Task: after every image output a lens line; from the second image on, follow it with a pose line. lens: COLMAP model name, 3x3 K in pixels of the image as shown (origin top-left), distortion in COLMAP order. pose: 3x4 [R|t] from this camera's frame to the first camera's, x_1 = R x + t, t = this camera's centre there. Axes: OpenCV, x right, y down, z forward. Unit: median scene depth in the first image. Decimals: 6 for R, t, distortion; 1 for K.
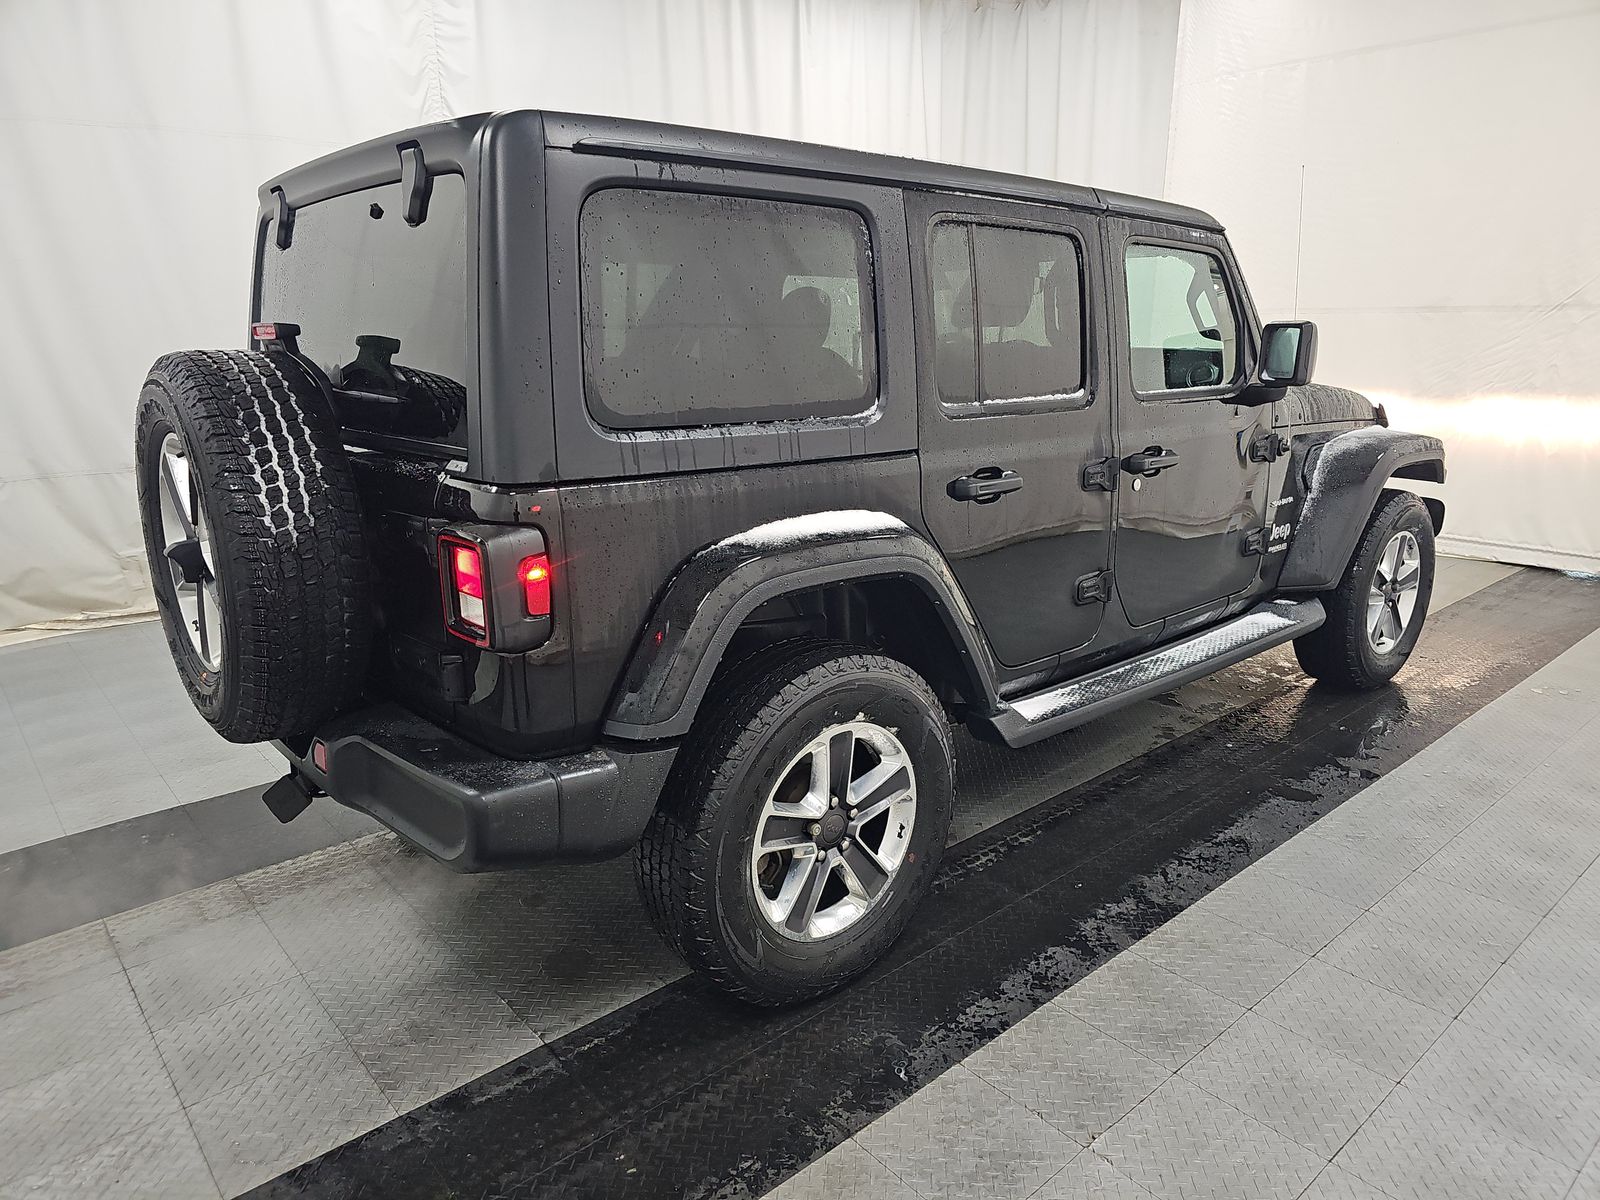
lens RADIAL K [[1100.9, 0, 773.3], [0, 1100.9, 598.9], [0, 0, 1]] dist [0.028379, -0.086567]
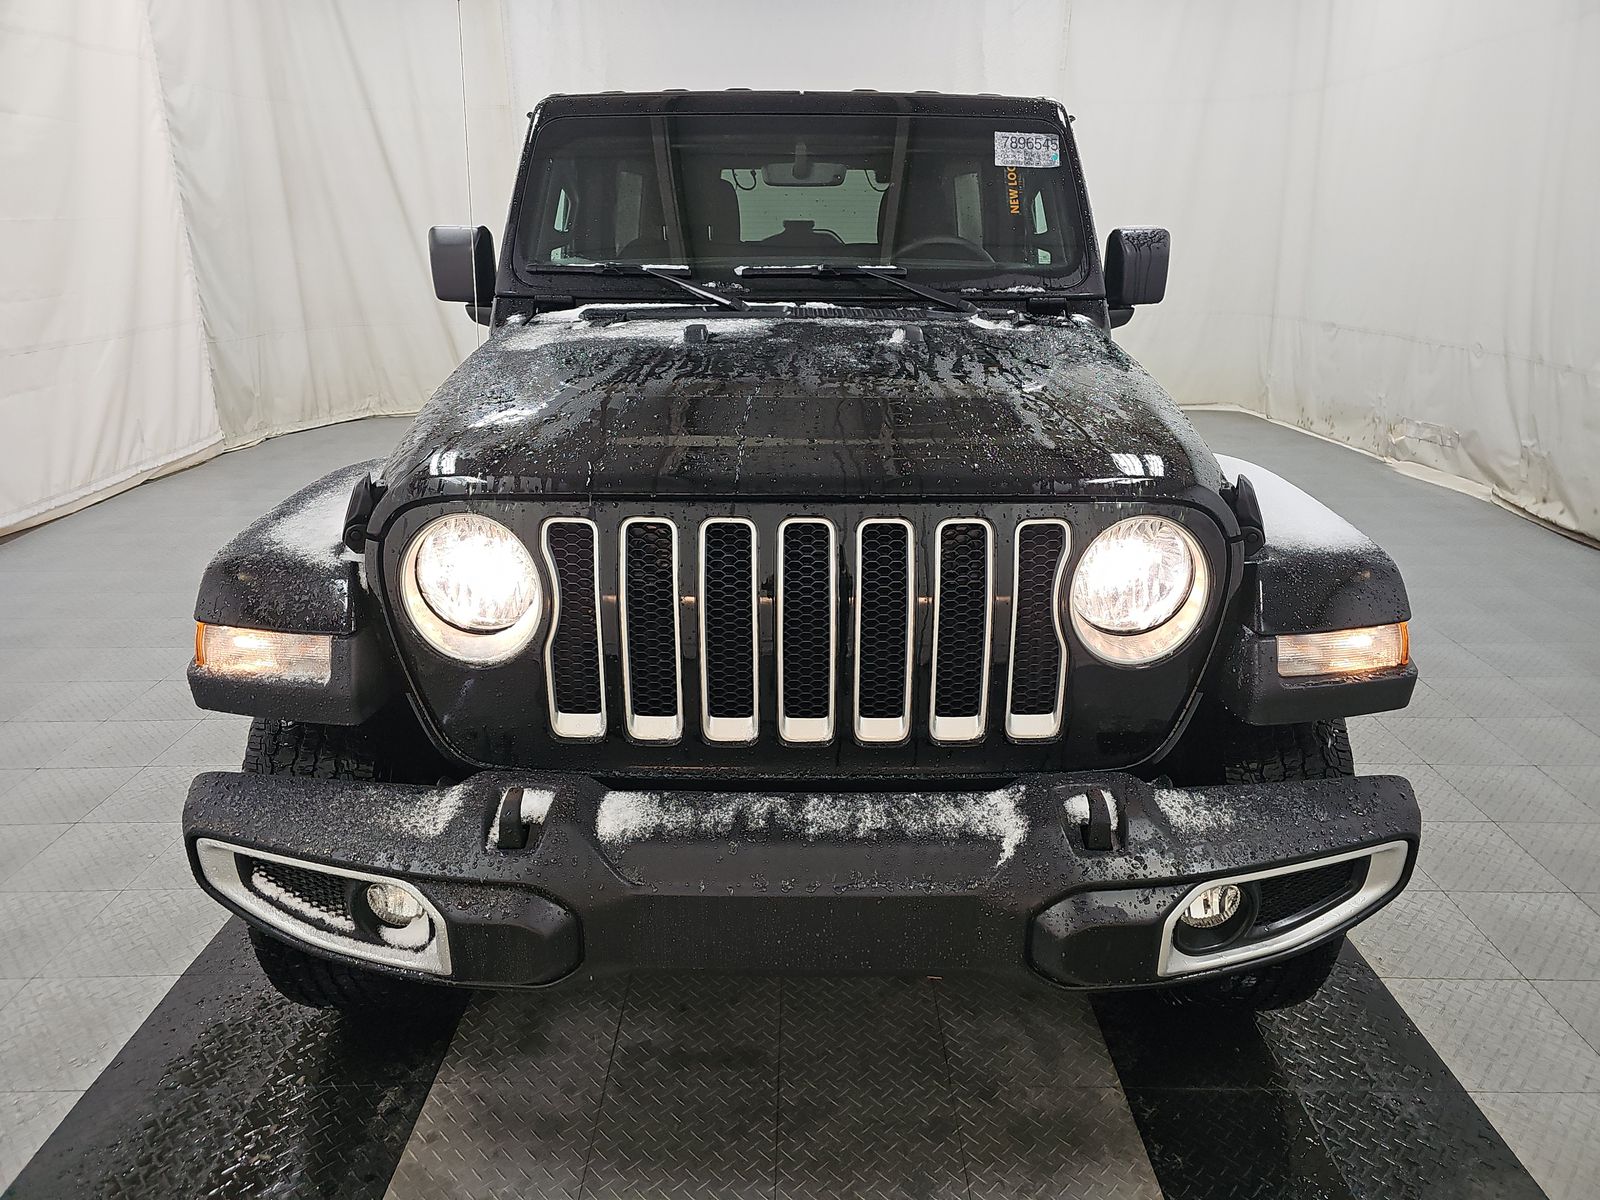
lens RADIAL K [[1065.6, 0, 798.7], [0, 1065.6, 588.2], [0, 0, 1]] dist [0.021069, -0.000591]
pose [[-0.651336, 0.249854, -0.716474, 0.949262], [-0.183524, 0.864325, 0.468253, -0.413732], [0.736261, 0.436480, -0.517112, 1.625188]]
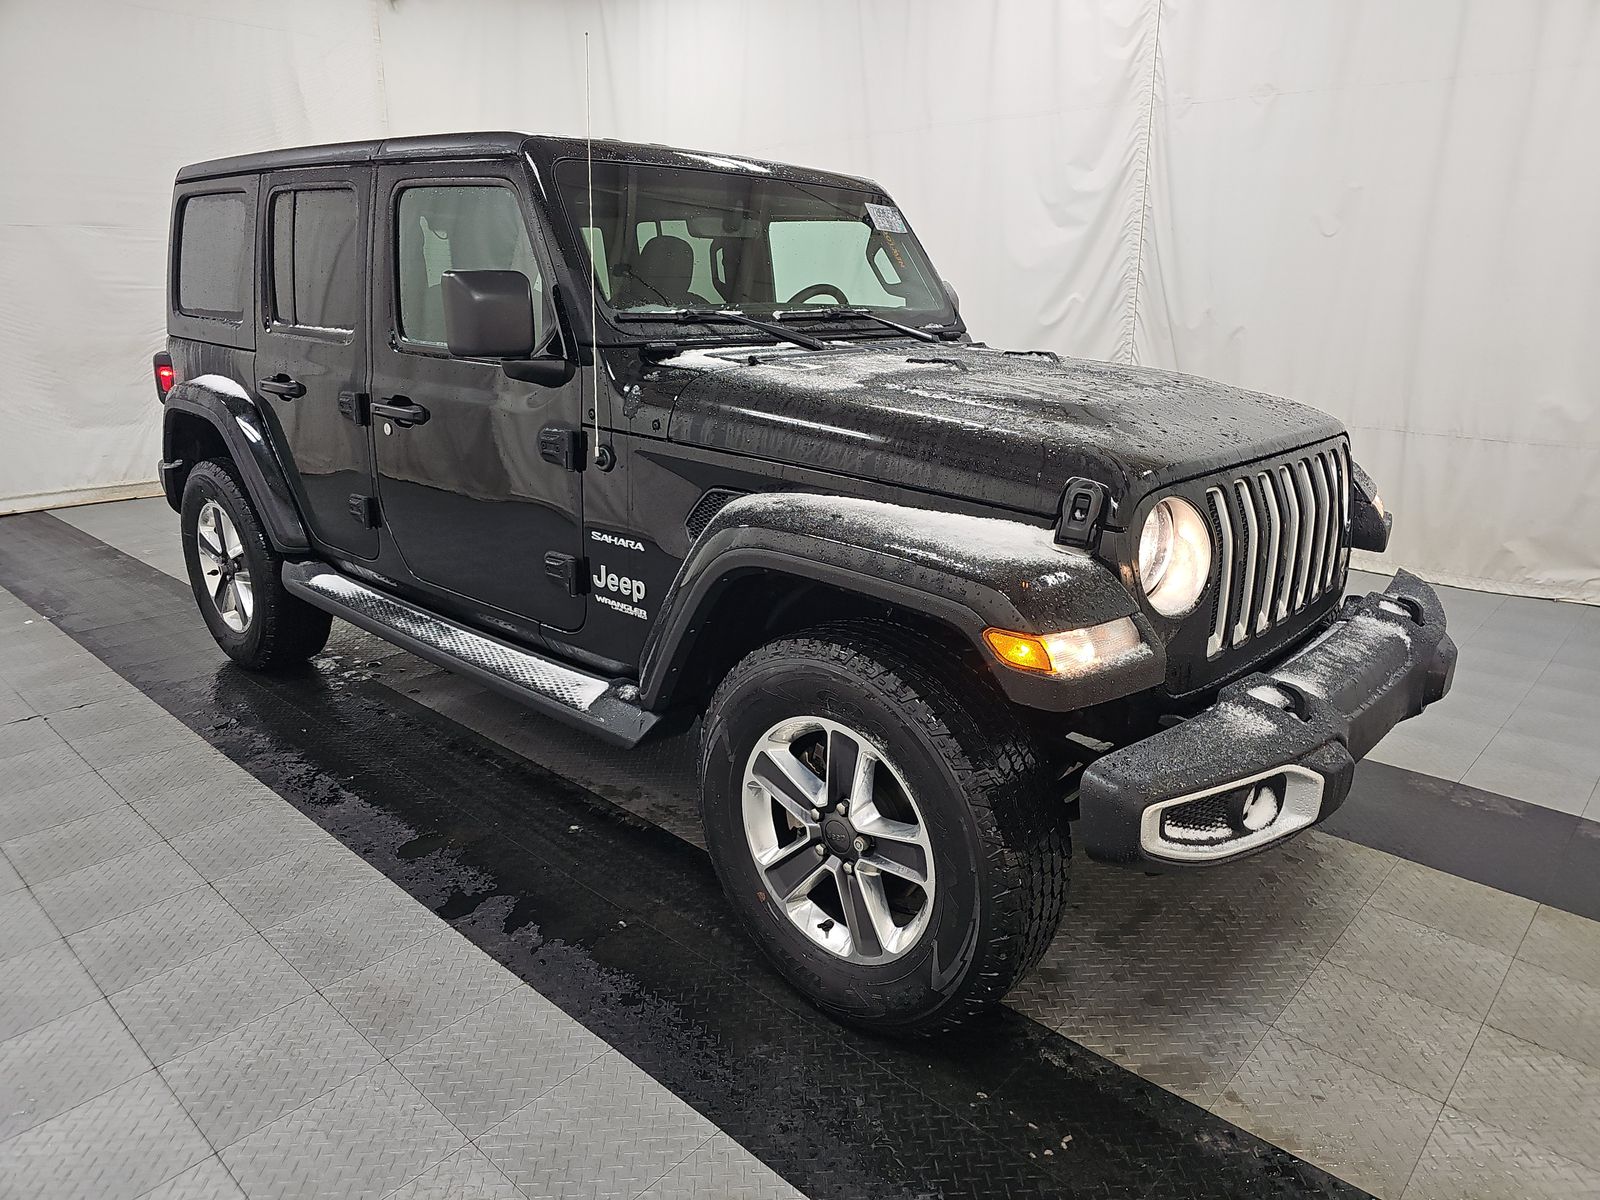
lens RADIAL K [[1065.6, 0, 798.7], [0, 1065.6, 588.2], [0, 0, 1]] dist [0.021069, -0.000591]
pose [[0.107118, 0.281597, -0.953535, 1.203981], [-0.247274, 0.936464, 0.248778, -0.273174], [0.963006, 0.209136, 0.169943, 1.085390]]
